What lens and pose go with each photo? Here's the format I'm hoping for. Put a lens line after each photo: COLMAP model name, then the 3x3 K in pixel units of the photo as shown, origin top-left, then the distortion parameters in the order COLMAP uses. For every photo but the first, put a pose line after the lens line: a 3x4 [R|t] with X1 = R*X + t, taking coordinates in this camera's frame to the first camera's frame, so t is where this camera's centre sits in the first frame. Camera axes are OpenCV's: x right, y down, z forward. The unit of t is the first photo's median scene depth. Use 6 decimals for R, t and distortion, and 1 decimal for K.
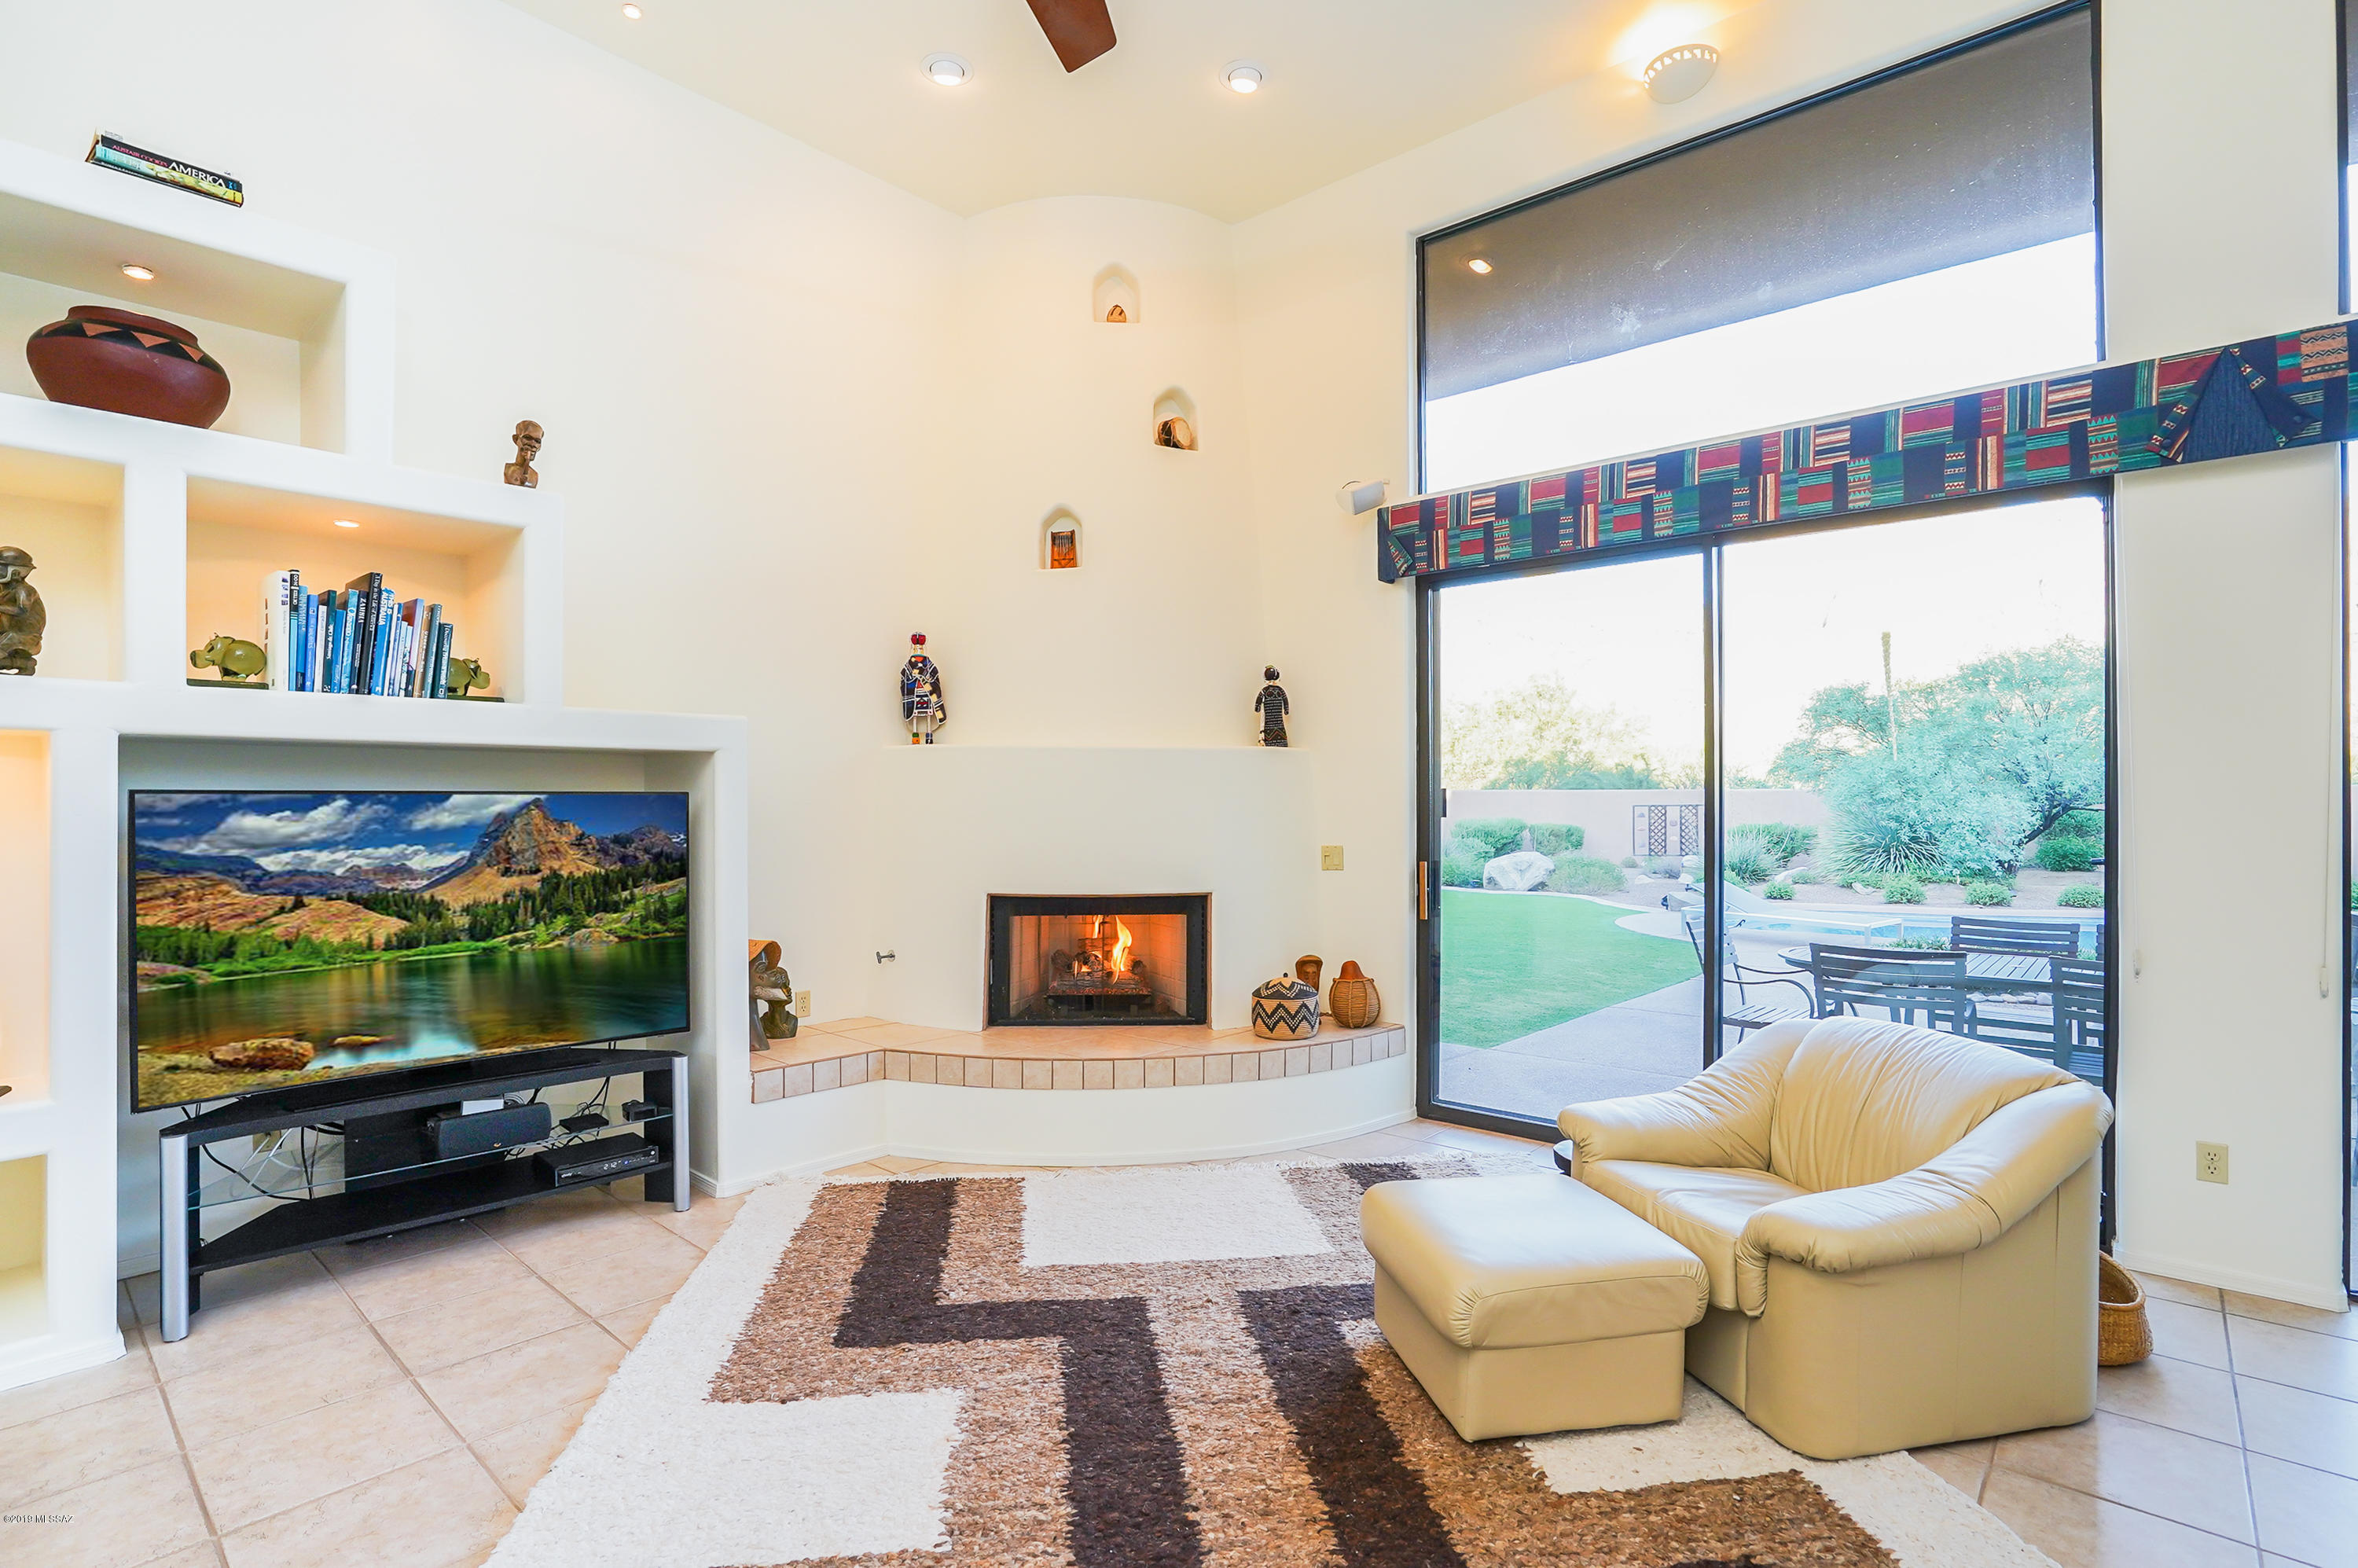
lens RADIAL K [[1097.9, 0, 1194.8], [0, 1097.9, 816.0], [0, 0, 1]] dist [-0.053762, 0.020758]
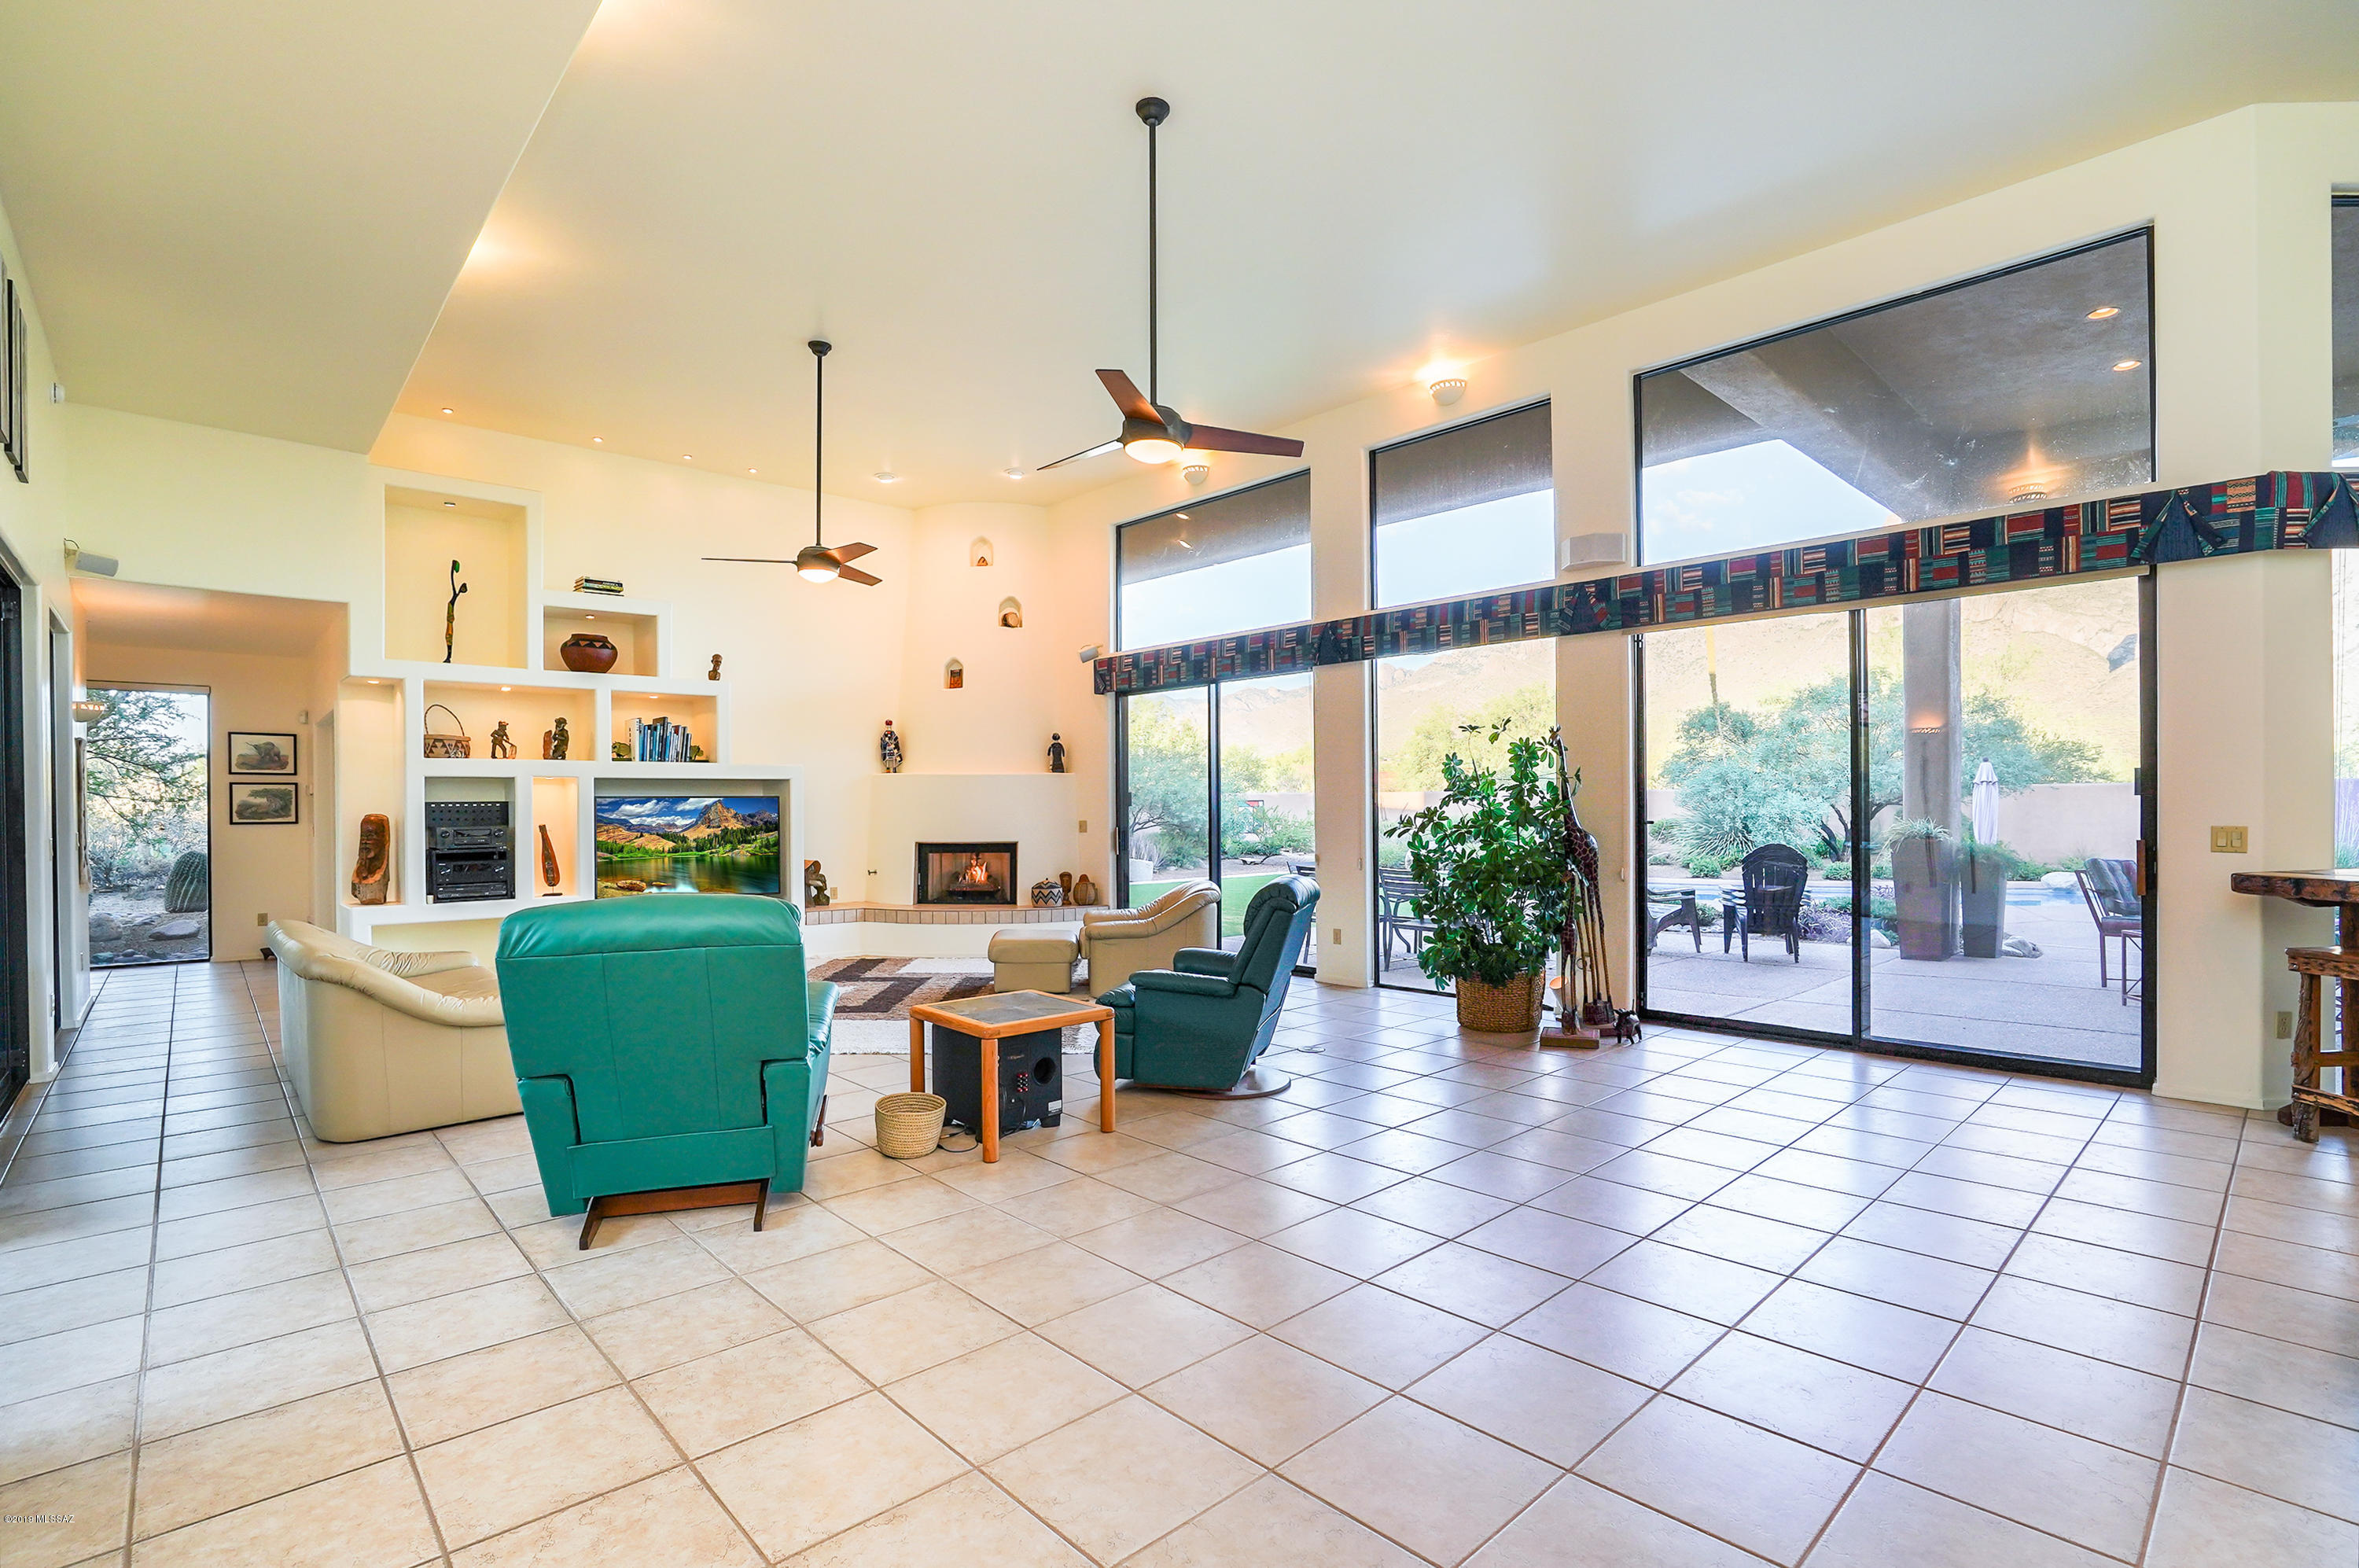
lens RADIAL K [[1098.4, 0, 1218.8], [0, 1098.4, 801.9], [0, 0, 1]] dist [-0.053762, 0.020758]
pose [[0.996426, -0.004873, -0.084335, 0.781401], [0.003636, 0.999884, -0.014824, 0.033651], [0.084398, 0.014465, 0.996327, -1.456510]]
